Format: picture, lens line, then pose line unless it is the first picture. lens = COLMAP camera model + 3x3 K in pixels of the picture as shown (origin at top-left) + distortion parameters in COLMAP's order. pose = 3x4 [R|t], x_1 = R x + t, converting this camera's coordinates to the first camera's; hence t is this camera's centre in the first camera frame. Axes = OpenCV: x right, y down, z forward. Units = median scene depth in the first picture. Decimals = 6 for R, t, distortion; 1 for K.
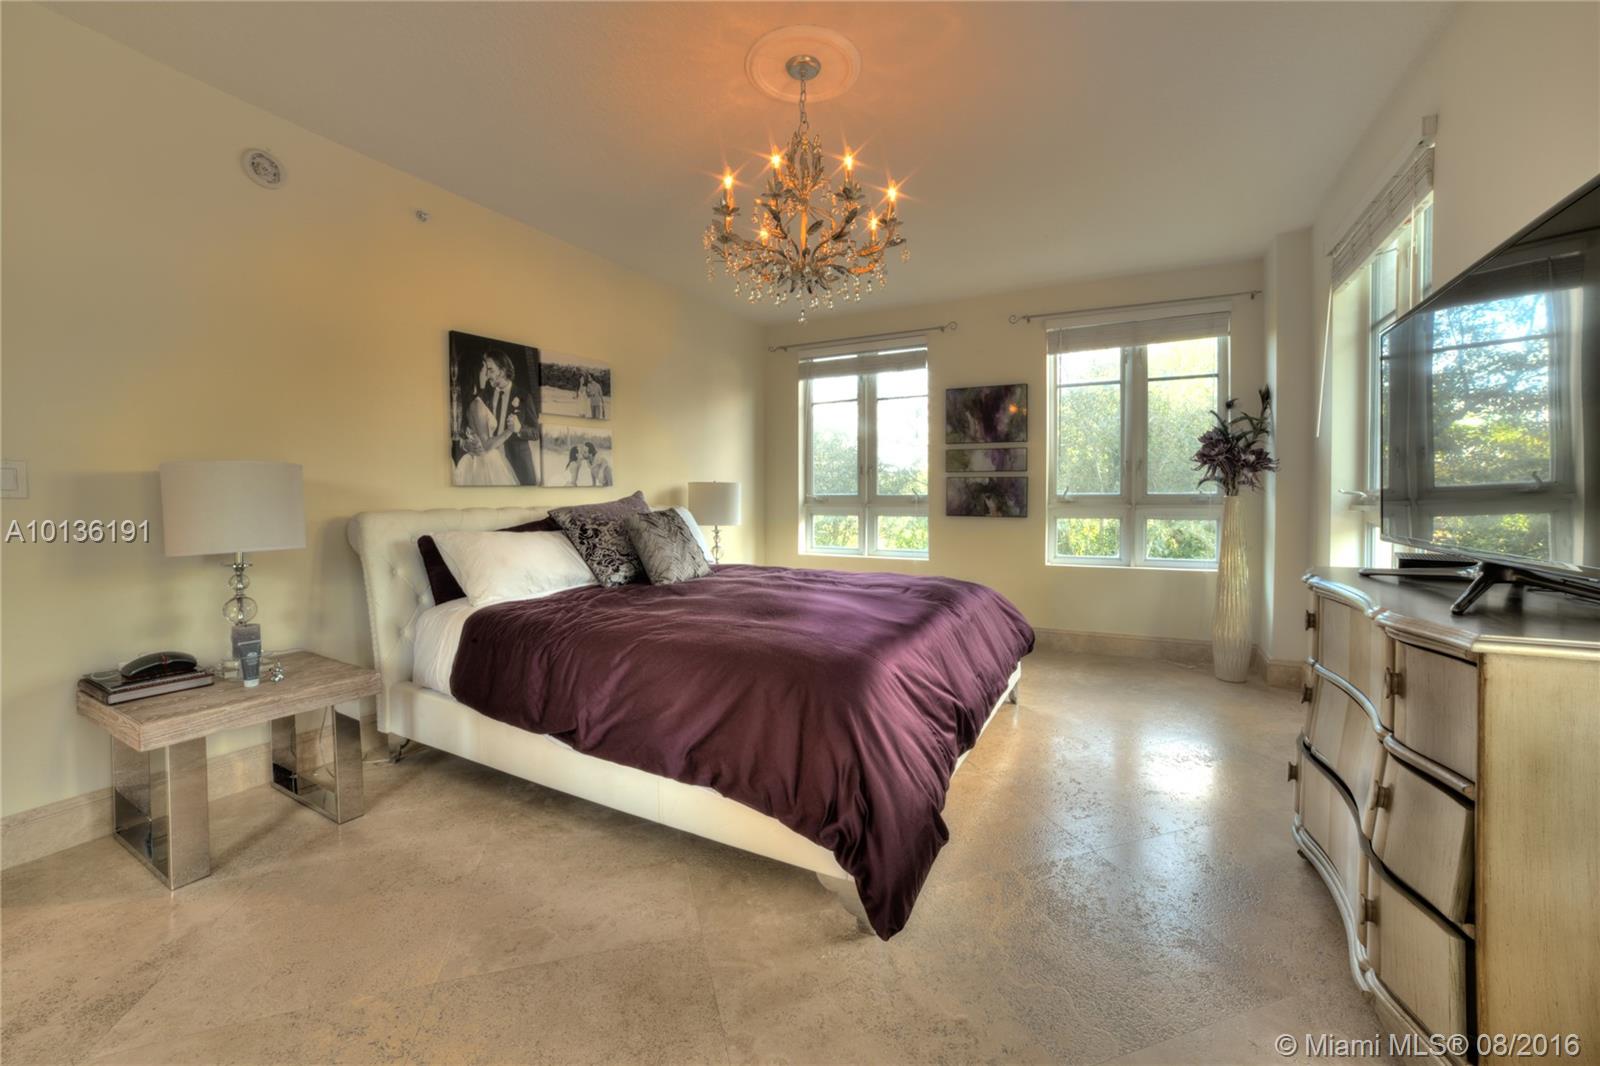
lens RADIAL K [[642.2, 0, 801.2], [0, 642.2, 510.8], [0, 0, 1]] dist [-0.044697, 0.000400]
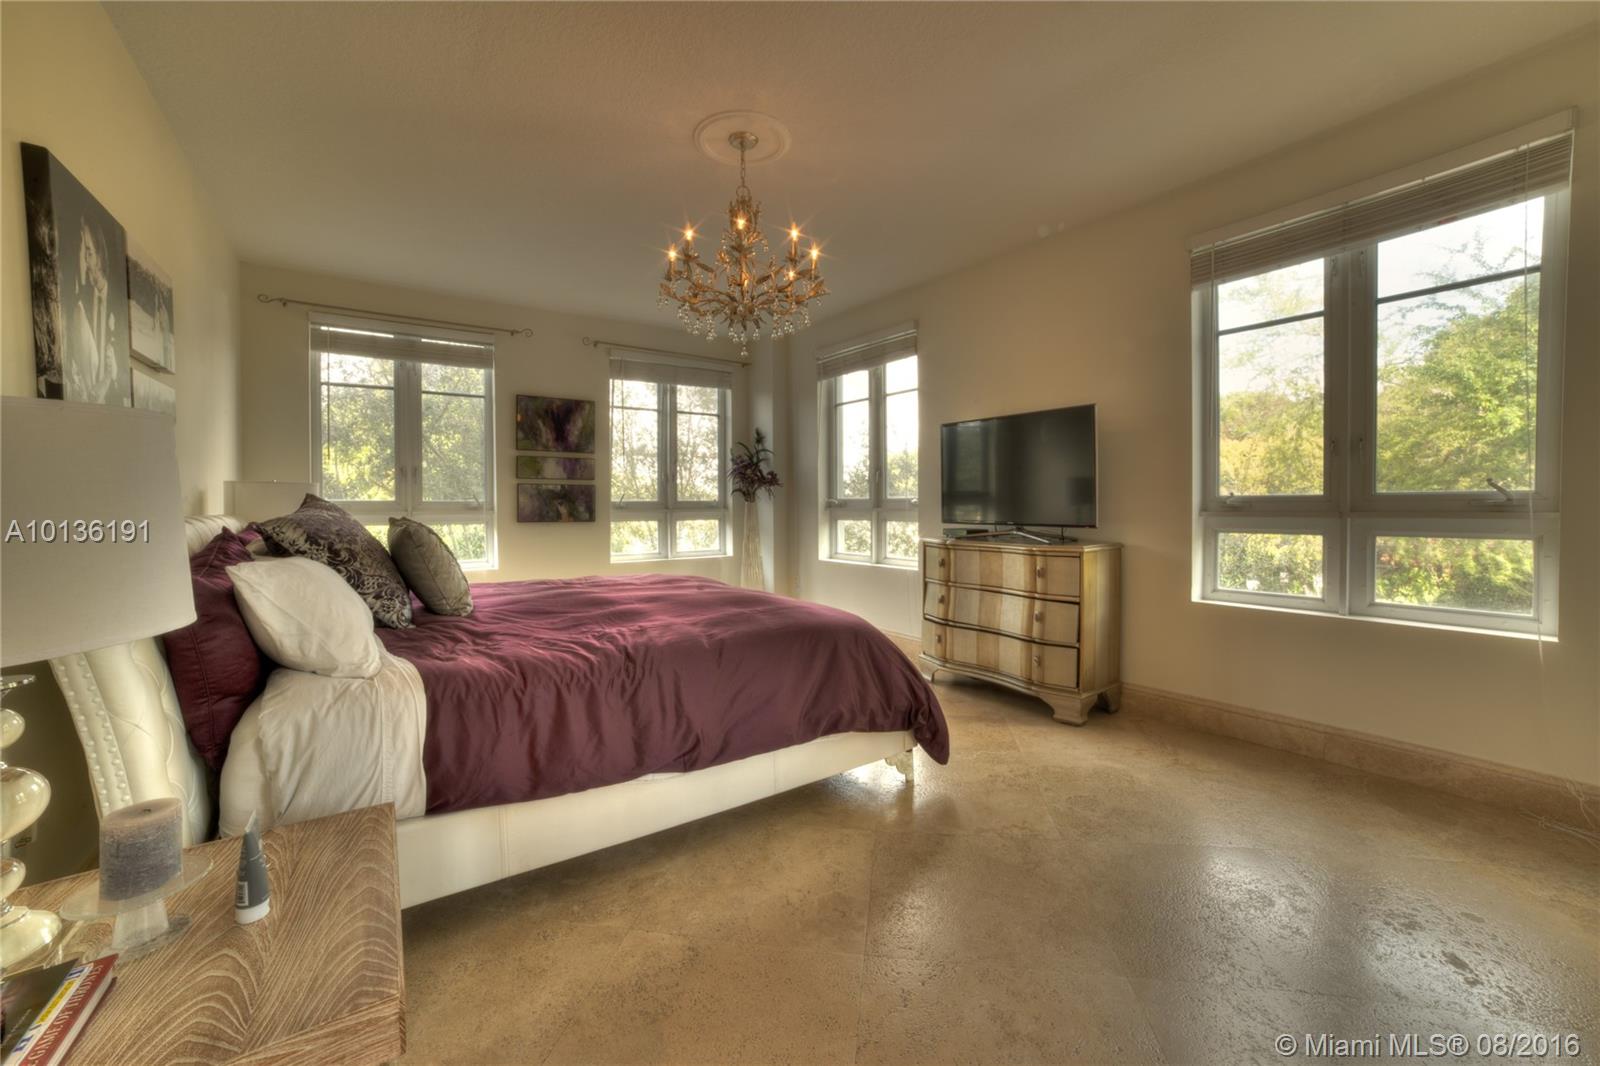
lens RADIAL K [[642.2, 0, 801.2], [0, 642.2, 510.8], [0, 0, 1]] dist [-0.044697, 0.000400]
pose [[0.426907, -0.011686, 0.904220, -0.499145], [0.025598, 0.999672, 0.000834, 0.000089], [-0.903933, 0.022790, 0.427066, 0.197377]]
